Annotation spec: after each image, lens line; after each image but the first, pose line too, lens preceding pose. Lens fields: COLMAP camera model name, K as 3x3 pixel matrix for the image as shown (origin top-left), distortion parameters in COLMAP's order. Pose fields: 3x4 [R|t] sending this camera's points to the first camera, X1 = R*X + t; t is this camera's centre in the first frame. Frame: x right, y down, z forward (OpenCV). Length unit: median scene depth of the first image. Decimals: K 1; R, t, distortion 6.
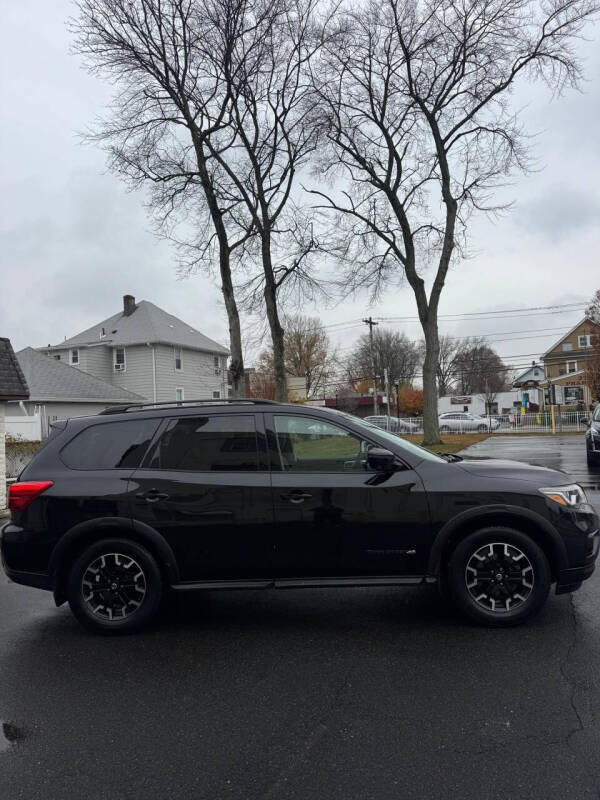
lens RADIAL K [[573.3, 0, 308.8], [0, 573.3, 402.8], [0, 0, 1]] dist [0.048401, -0.062197]
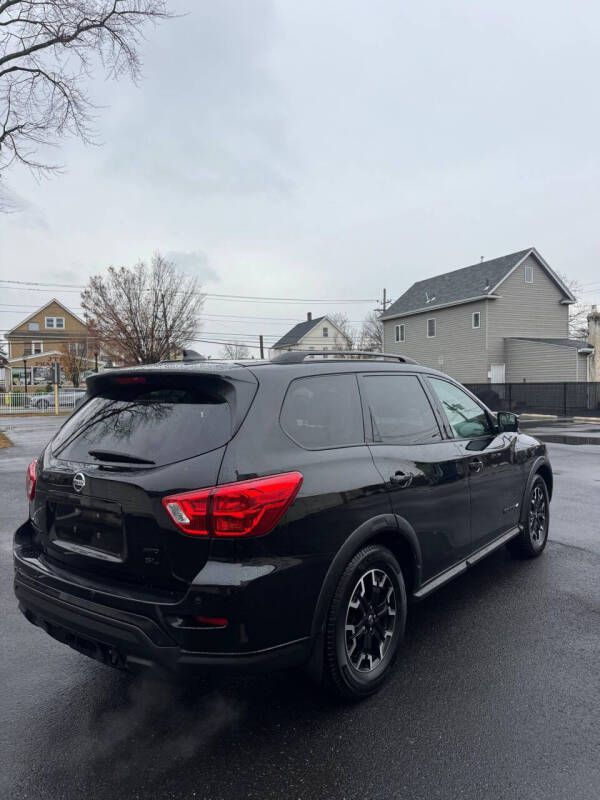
lens RADIAL K [[573.3, 0, 292.8], [0, 573.3, 397.4], [0, 0, 1]] dist [0.048401, -0.062197]
pose [[0.558361, 0.024582, 0.829234, -0.210666], [-0.040215, 0.999188, -0.002541, 0.014720], [-0.828623, -0.031928, 0.558896, 0.157658]]
